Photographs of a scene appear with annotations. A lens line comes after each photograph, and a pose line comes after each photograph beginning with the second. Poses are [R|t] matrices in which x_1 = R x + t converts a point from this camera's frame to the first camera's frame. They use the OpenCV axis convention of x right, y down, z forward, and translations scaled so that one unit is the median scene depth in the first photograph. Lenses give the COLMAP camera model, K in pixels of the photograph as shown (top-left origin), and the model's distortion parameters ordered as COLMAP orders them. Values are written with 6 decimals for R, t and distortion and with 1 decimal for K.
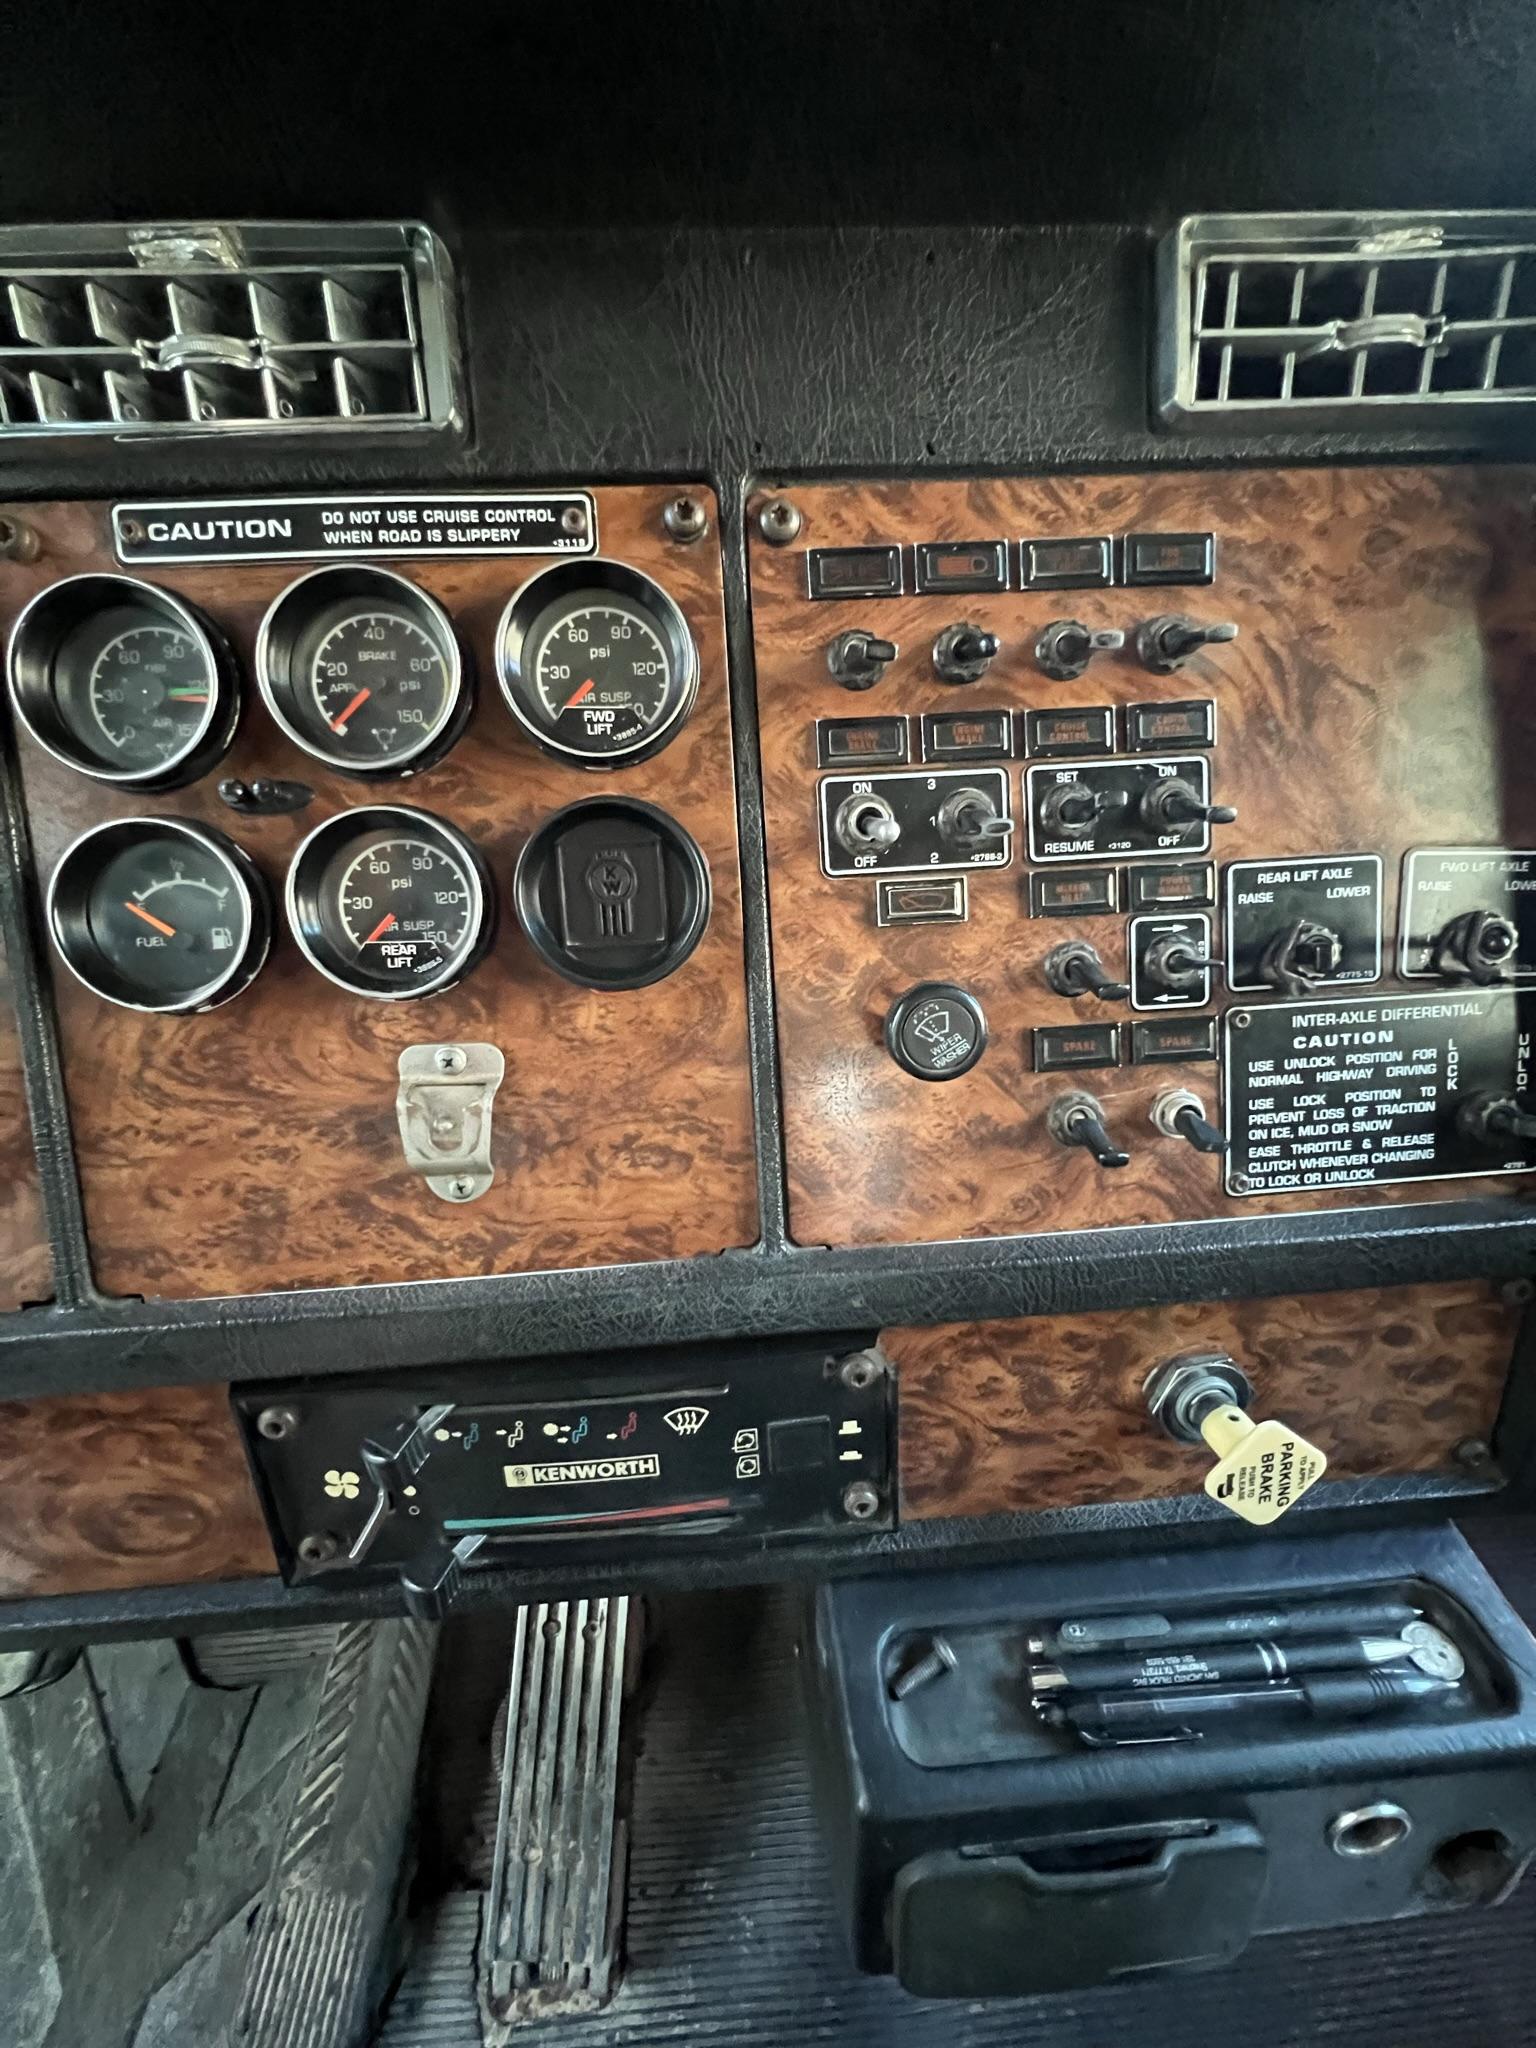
lens RADIAL K [[820.2, 0, 768.0], [0, 820.2, 1024.0], [0, 0, 1]] dist [-0.000229, 0.000416]
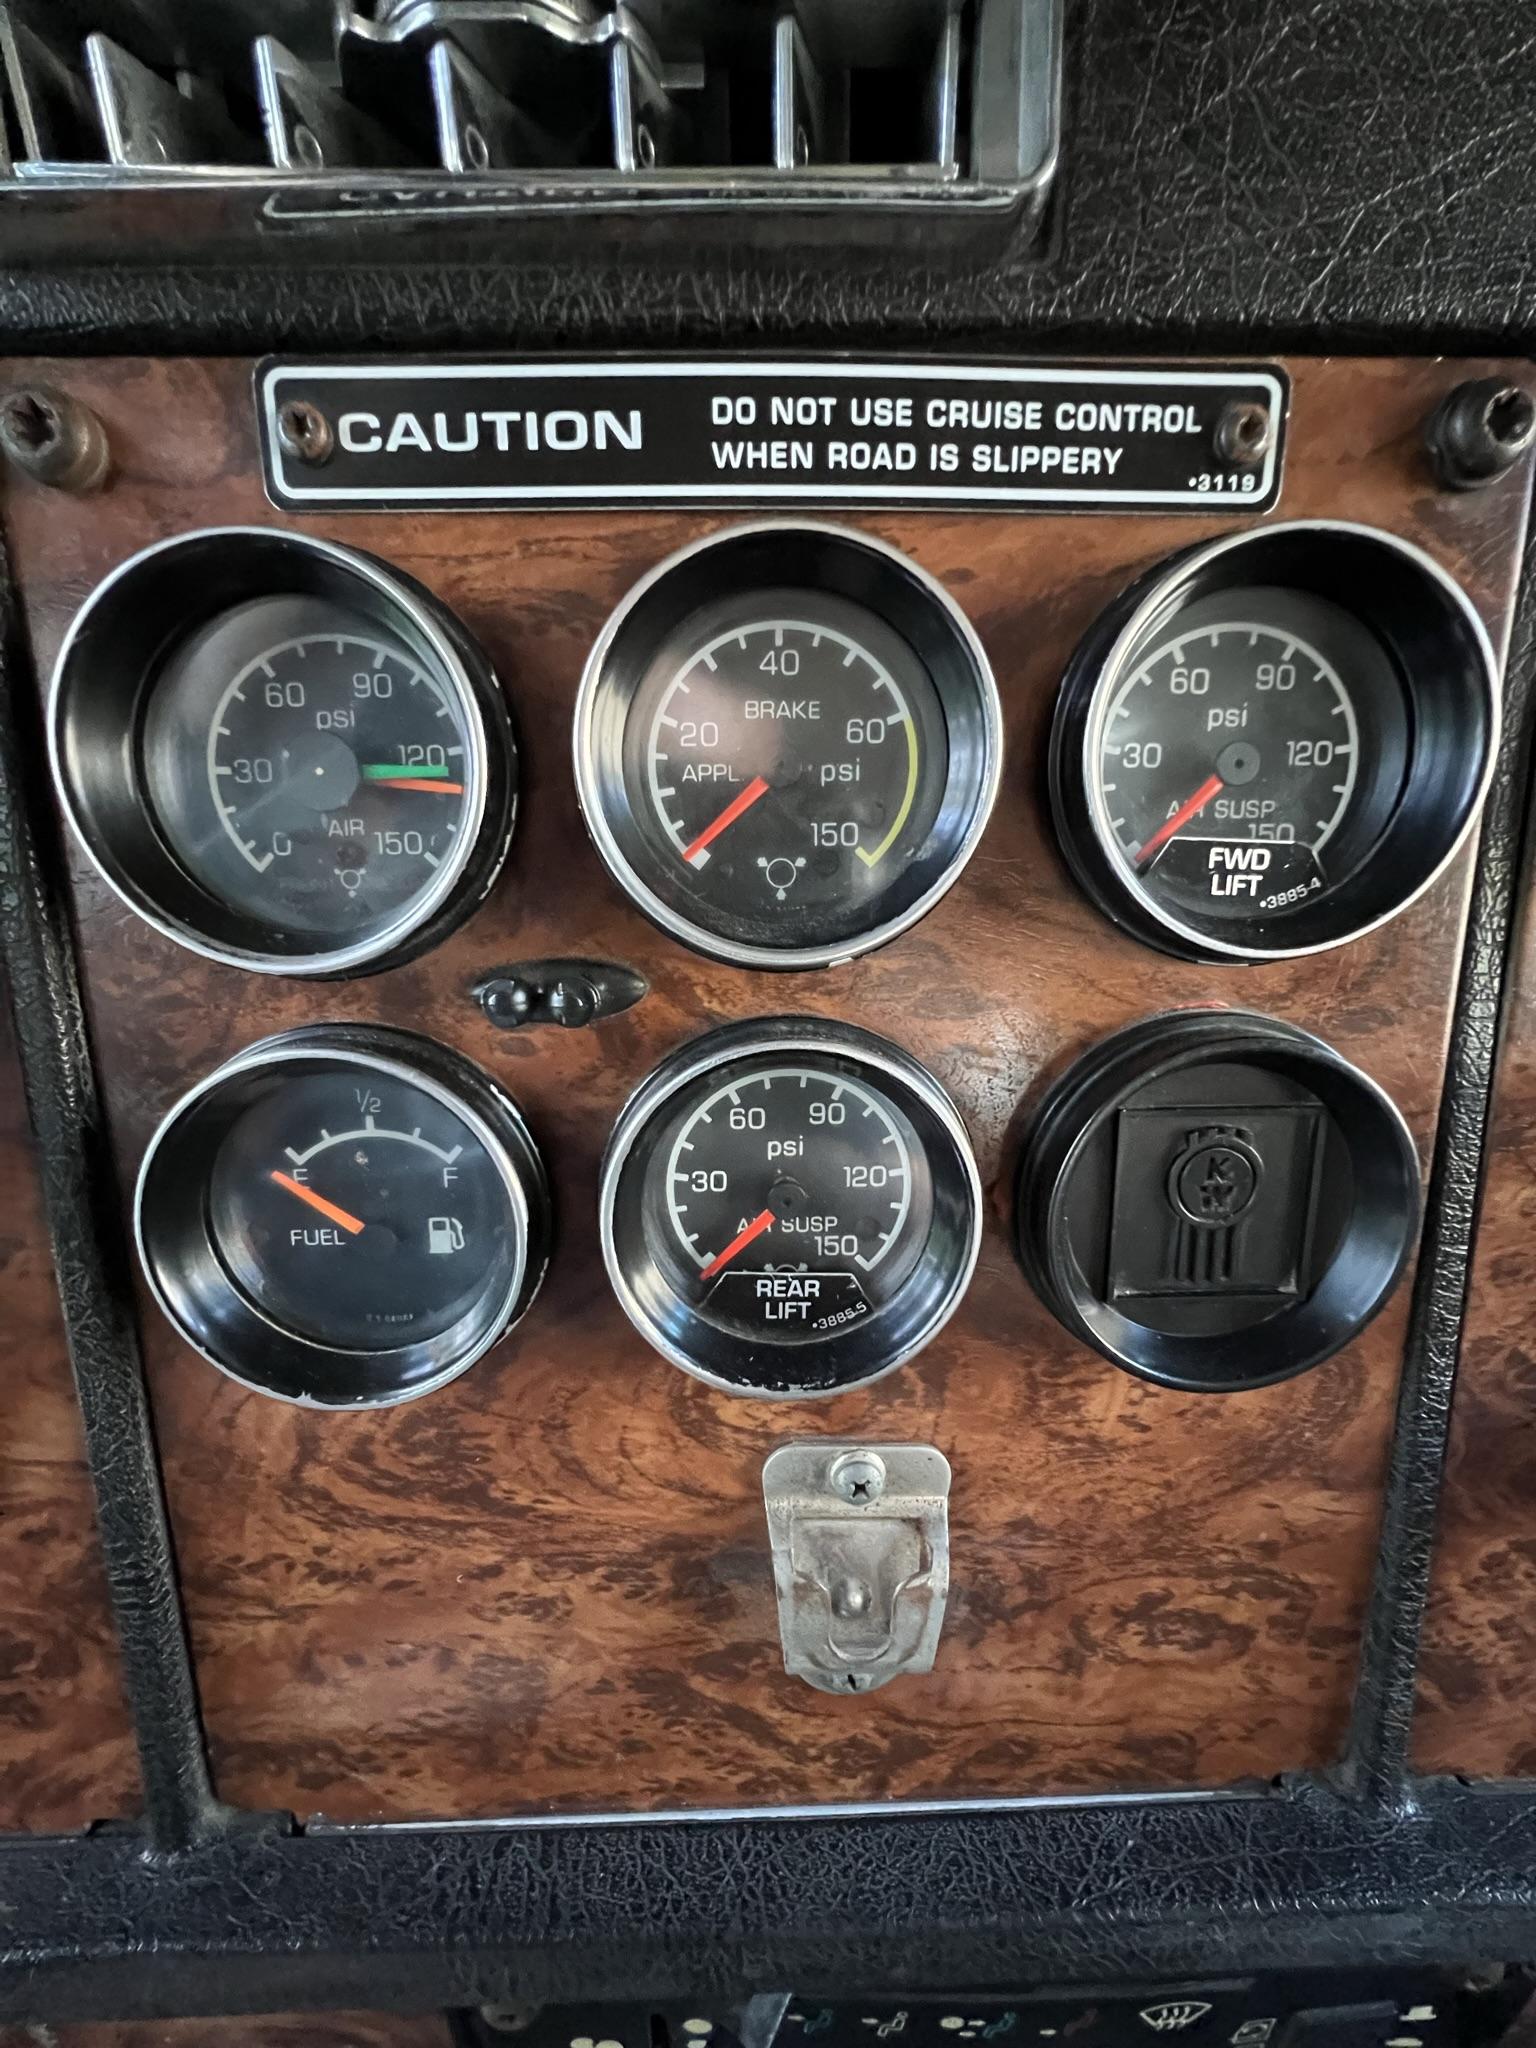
lens RADIAL K [[834.0, 0, 768.0], [0, 834.0, 1024.0], [0, 0, 1]] dist [-0.004790, 0.000718]
pose [[0.998322, 0.051278, -0.026893, -0.447441], [-0.048974, 0.995567, 0.080302, -0.292800], [0.030892, -0.078850, 0.996408, 0.475789]]
